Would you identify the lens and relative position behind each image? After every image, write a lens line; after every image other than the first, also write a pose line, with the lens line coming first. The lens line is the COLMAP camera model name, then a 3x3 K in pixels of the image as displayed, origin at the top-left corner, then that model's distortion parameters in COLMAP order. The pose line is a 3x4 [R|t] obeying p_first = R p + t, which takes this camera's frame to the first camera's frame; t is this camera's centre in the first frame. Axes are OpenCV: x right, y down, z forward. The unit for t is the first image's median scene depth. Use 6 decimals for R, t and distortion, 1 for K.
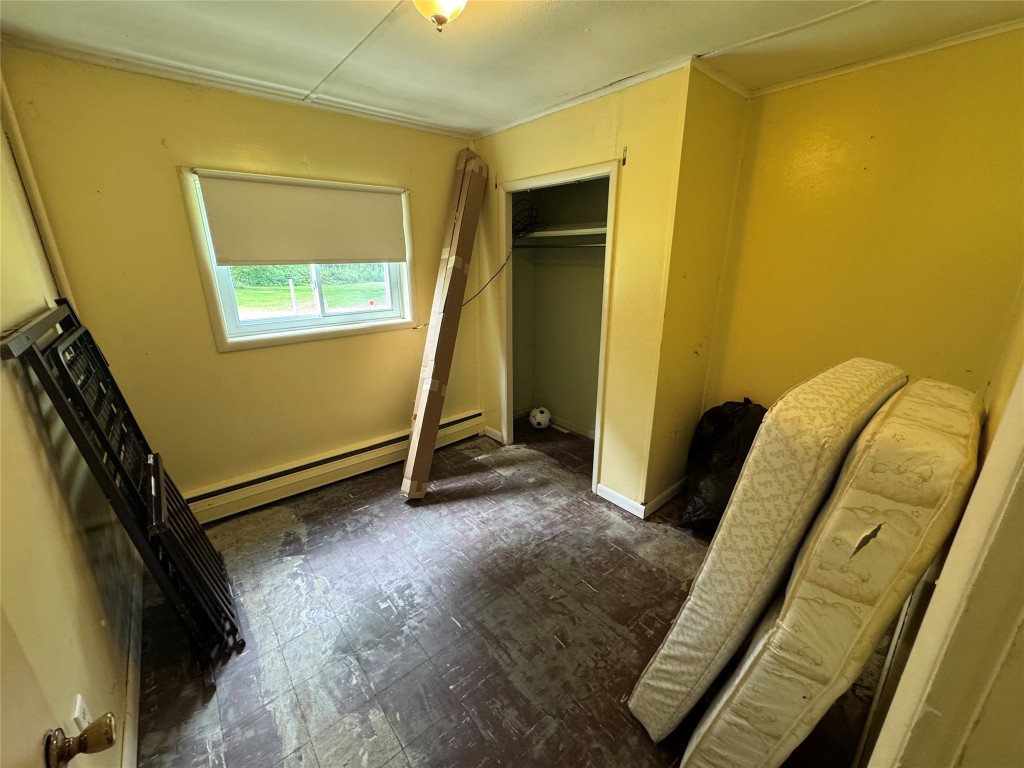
lens RADIAL K [[408.0, 0, 512.0], [0, 408.0, 381.1], [0, 0, 1]] dist [-0.002665, 0.000196]
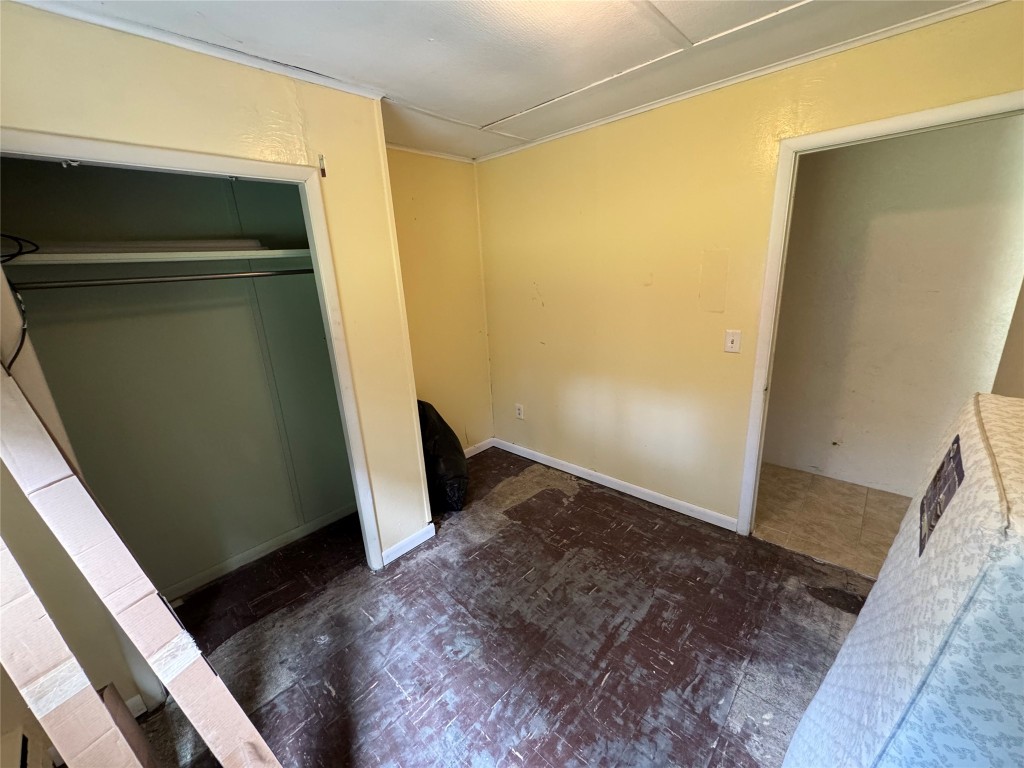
lens RADIAL K [[408.0, 0, 512.0], [0, 408.0, 381.1], [0, 0, 1]] dist [-0.002665, 0.000196]
pose [[-0.121585, -0.262955, 0.957116, -0.674248], [0.347317, 0.892041, 0.289197, -0.270713], [-0.929832, 0.367584, -0.017130, 0.820679]]
